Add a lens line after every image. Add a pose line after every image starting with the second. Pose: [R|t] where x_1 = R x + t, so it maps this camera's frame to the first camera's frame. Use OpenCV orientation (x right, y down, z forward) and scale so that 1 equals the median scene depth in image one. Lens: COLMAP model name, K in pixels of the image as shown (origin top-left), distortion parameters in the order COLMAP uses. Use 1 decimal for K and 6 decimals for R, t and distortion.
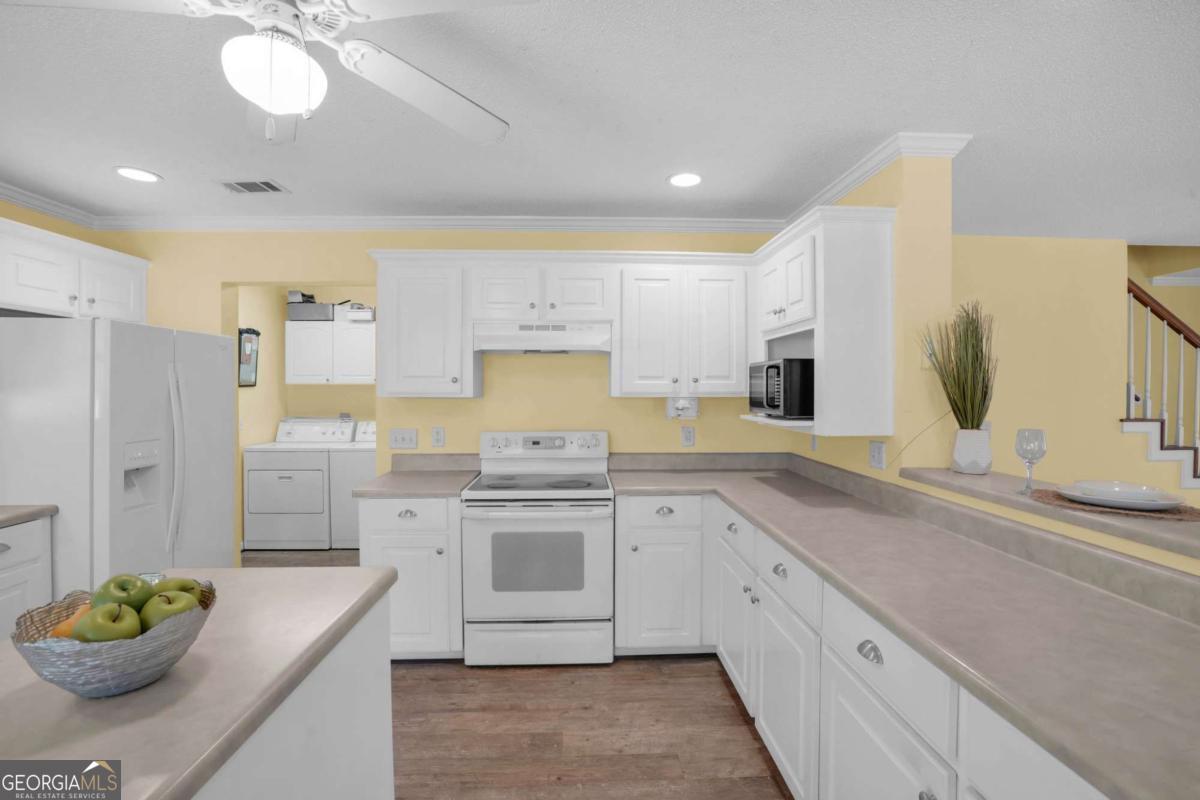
lens RADIAL K [[598.3, 0, 600.0], [0, 598.3, 400.0], [0, 0, 1]] dist [-0.057324, 0.024438]
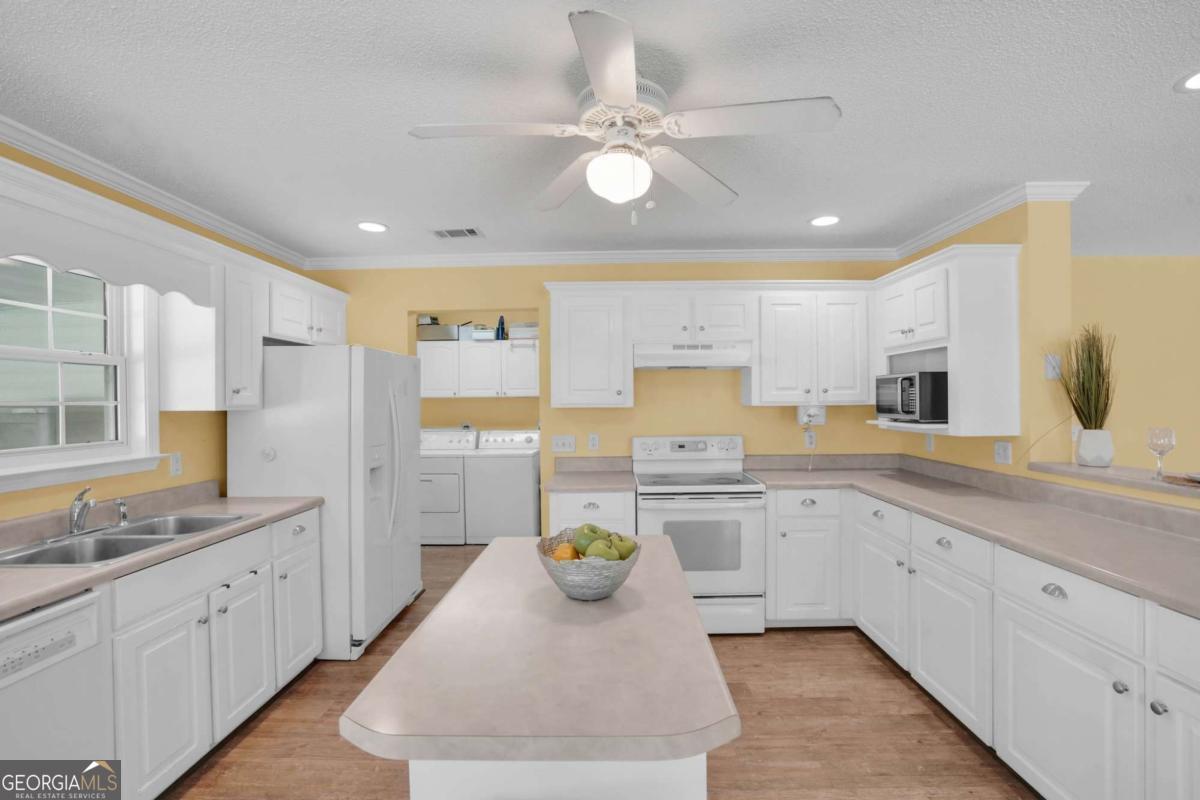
lens RADIAL K [[592.4, 0, 600.4], [0, 592.4, 405.7], [0, 0, 1]] dist [-0.055685, 0.024975]
pose [[0.998134, -0.009319, -0.060349, -0.232754], [0.008817, 0.999924, -0.008588, 0.002154], [0.060425, 0.008040, 0.998140, -0.181982]]
